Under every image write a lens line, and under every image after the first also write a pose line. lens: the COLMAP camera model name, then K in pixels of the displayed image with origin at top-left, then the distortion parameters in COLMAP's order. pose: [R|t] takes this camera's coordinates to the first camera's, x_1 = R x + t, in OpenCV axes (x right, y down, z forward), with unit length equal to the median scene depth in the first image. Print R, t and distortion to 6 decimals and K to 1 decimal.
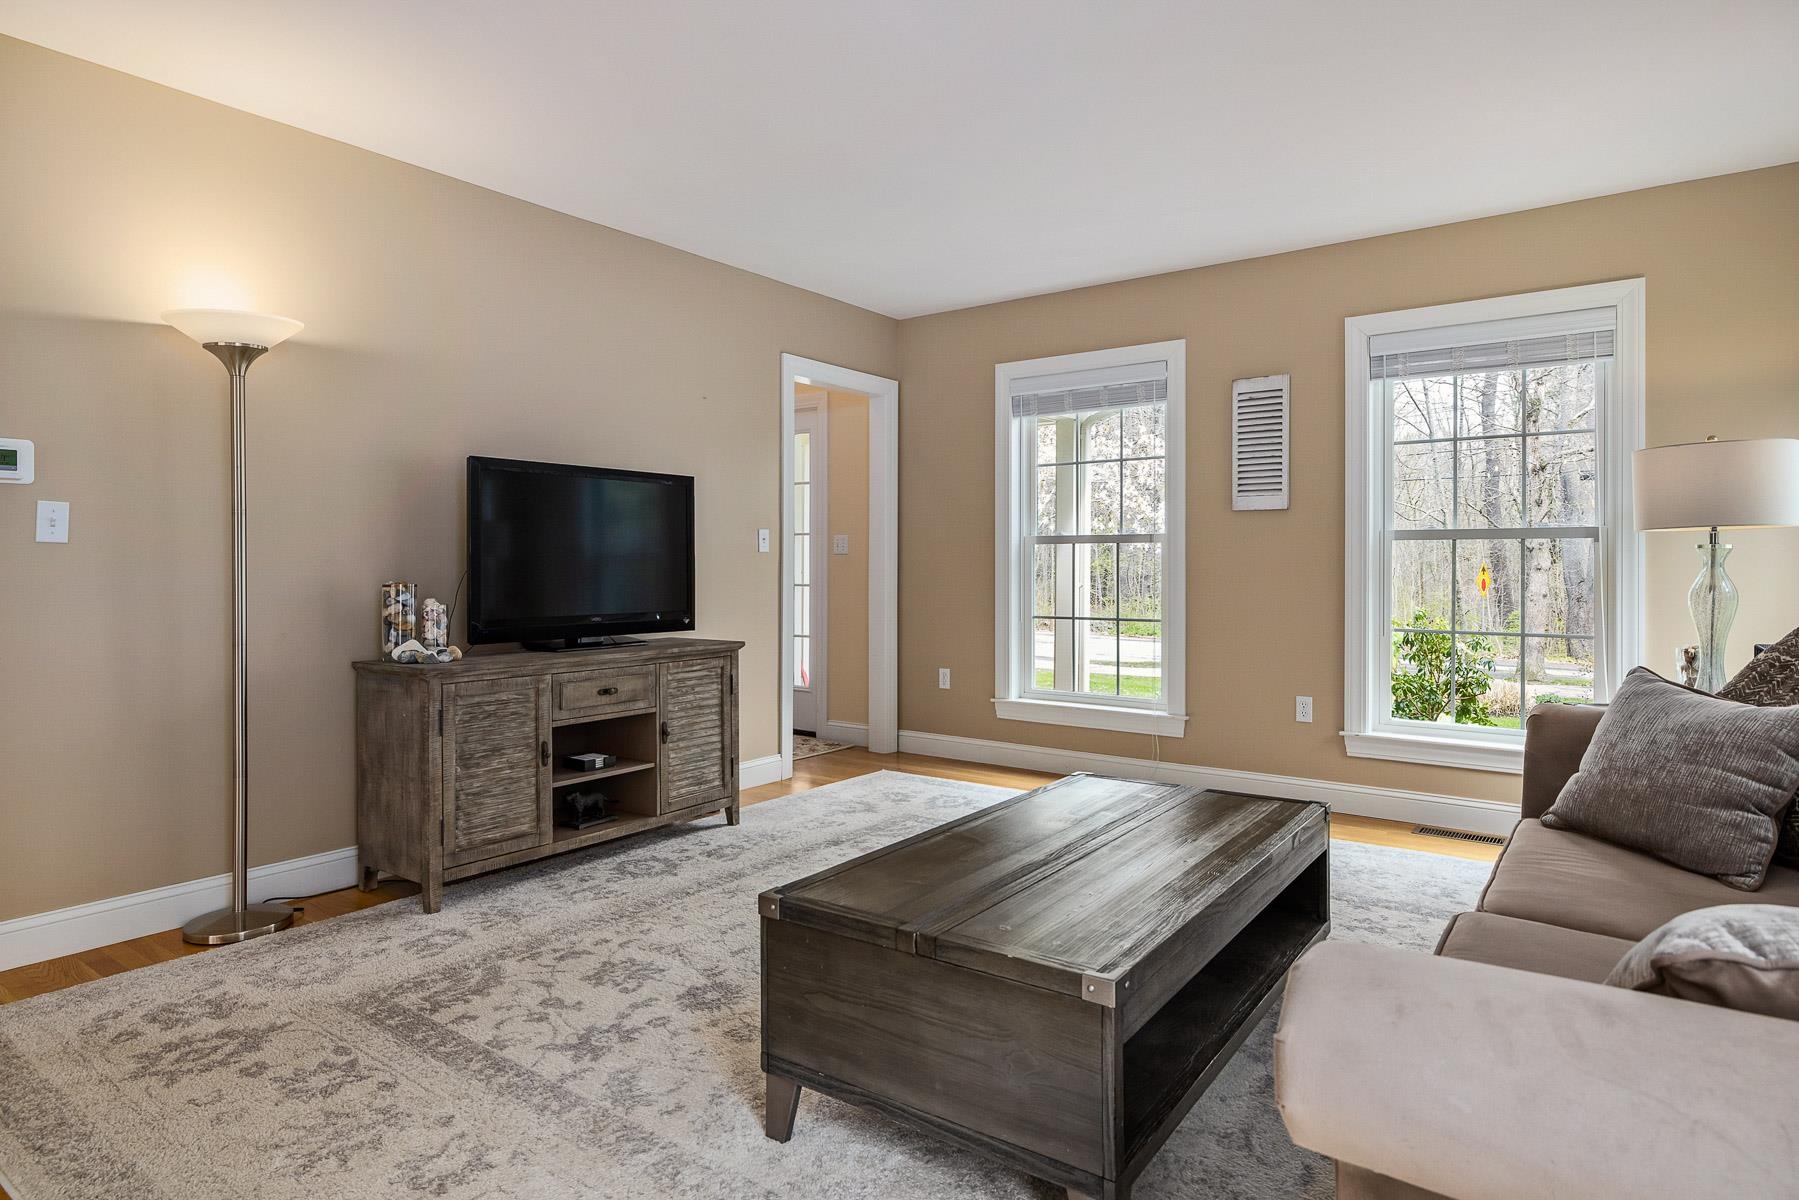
lens RADIAL K [[1024.7, 0, 887.7], [0, 1024.7, 597.5], [0, 0, 1]] dist [0.003112, 0.001096]
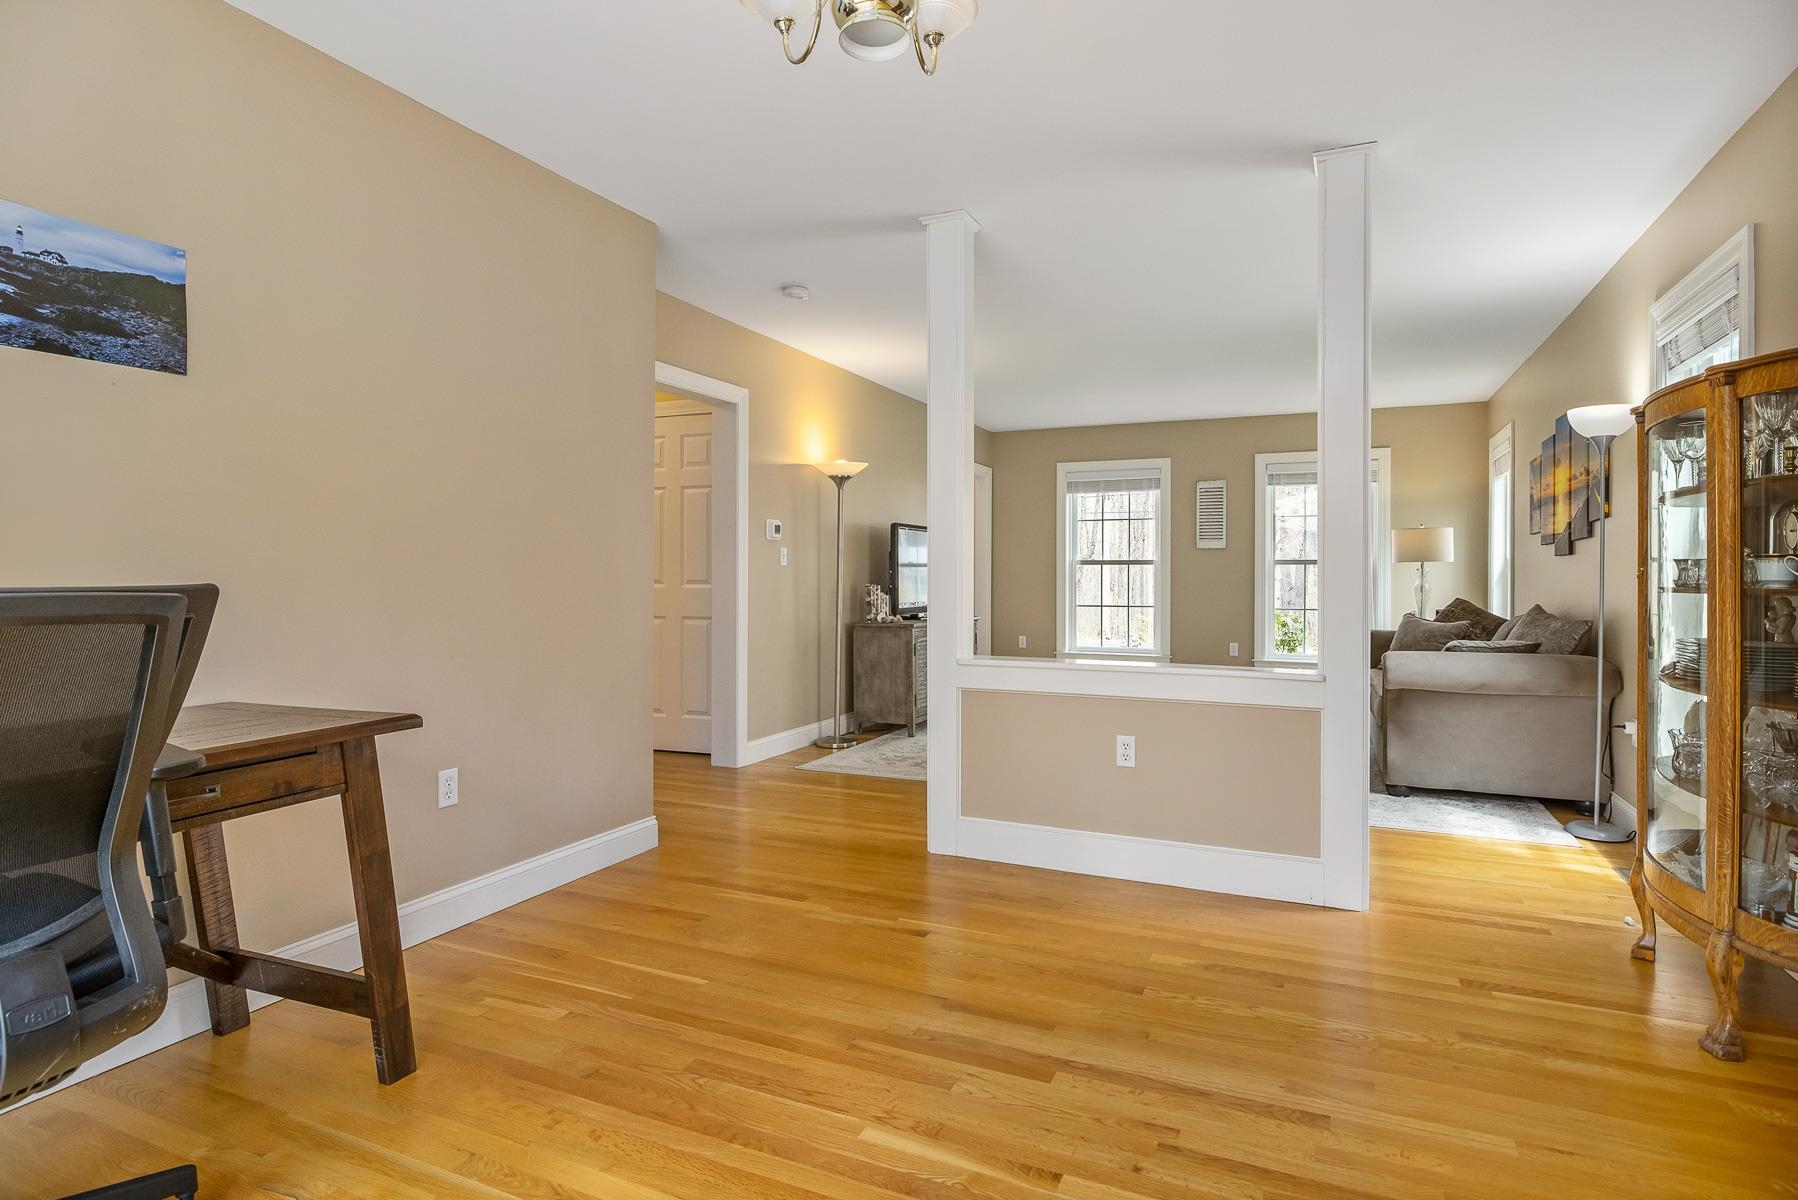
lens RADIAL K [[926.4, 0, 911.5], [0, 926.4, 584.0], [0, 0, 1]] dist [-0.001788, 0.001360]
pose [[0.979300, 0.000185, 0.202415, -0.573469], [0.004937, 0.999680, -0.024795, 0.022886], [-0.202355, 0.025281, 0.978986, -0.623325]]
